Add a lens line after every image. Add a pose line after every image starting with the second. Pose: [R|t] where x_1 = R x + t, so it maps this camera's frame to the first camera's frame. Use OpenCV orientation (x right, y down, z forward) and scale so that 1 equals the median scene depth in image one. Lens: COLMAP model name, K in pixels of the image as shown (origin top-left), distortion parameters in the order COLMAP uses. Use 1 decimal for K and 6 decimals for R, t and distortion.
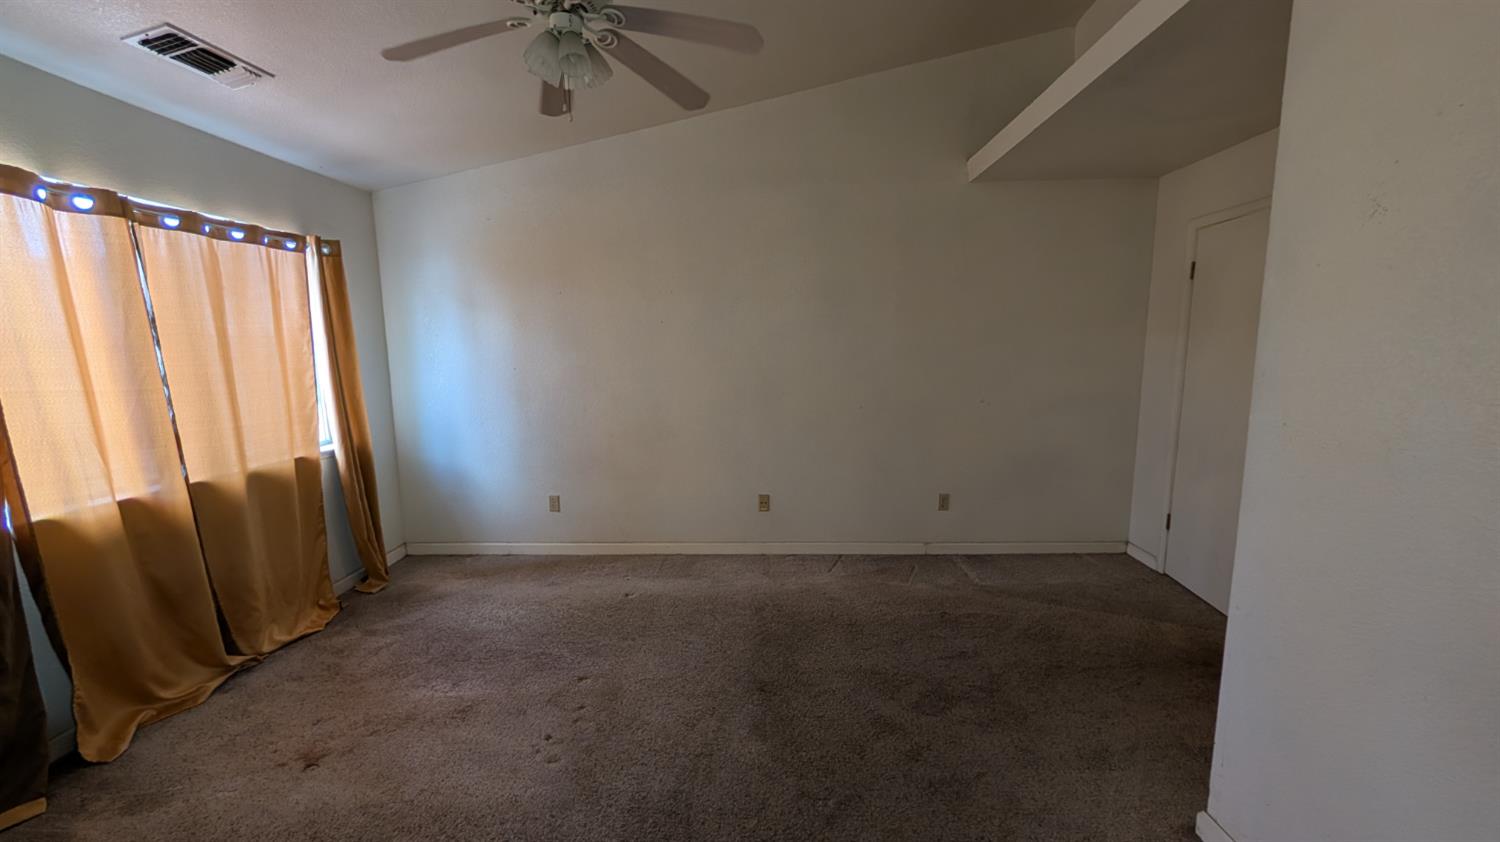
lens RADIAL K [[565.4, 0, 753.8], [0, 565.4, 423.6], [0, 0, 1]] dist [0.000252, 0.000055]
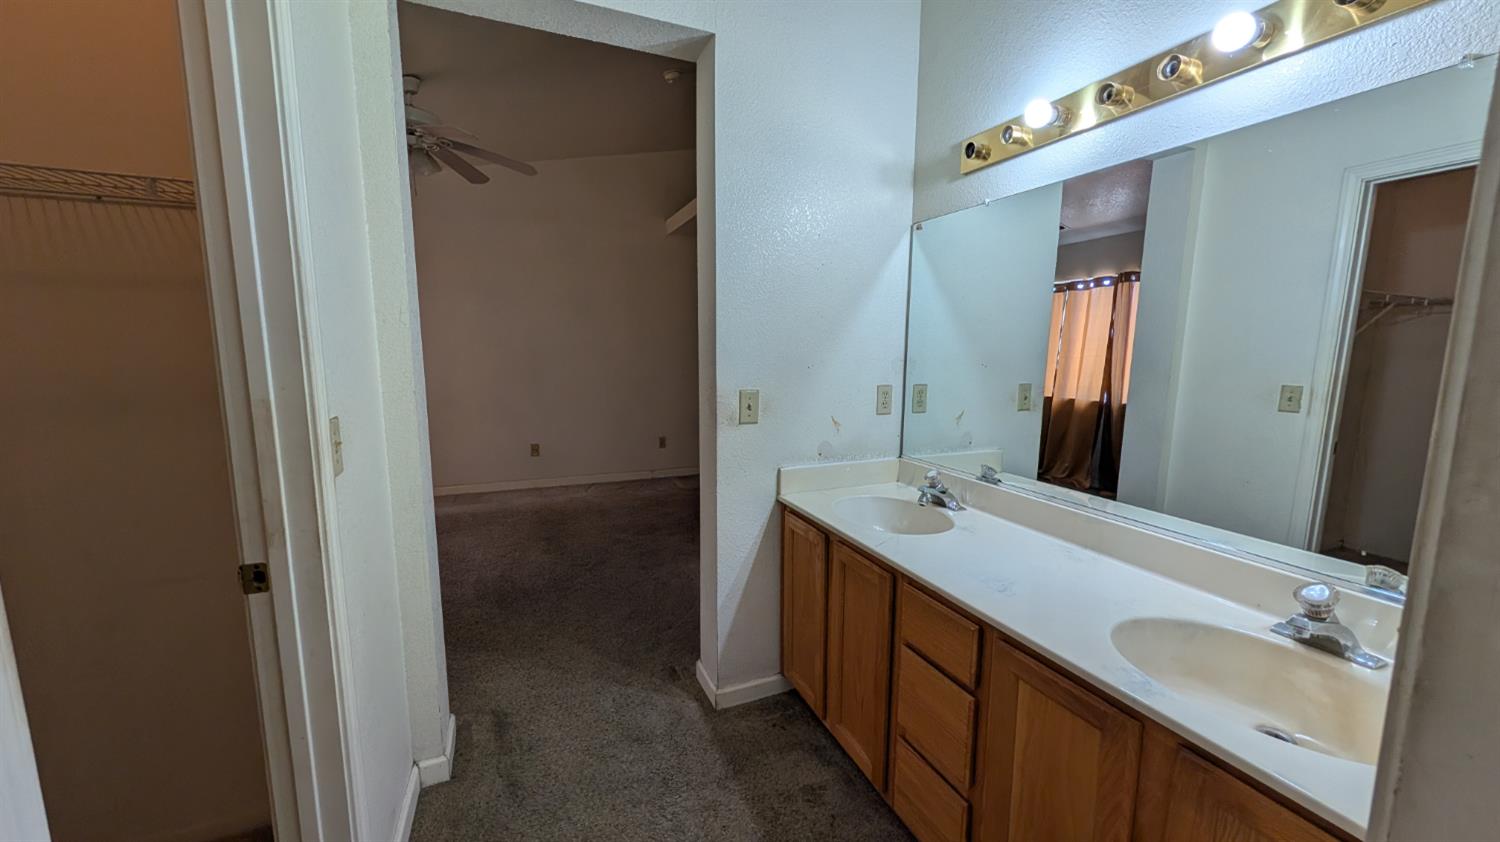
lens RADIAL K [[565.4, 0, 753.8], [0, 565.4, 423.6], [0, 0, 1]] dist [0.000252, 0.000055]
pose [[0.909383, -0.038975, 0.414129, -0.074247], [0.039493, 0.999193, 0.007316, 0.099733], [-0.414080, 0.009702, 0.910189, -0.544469]]
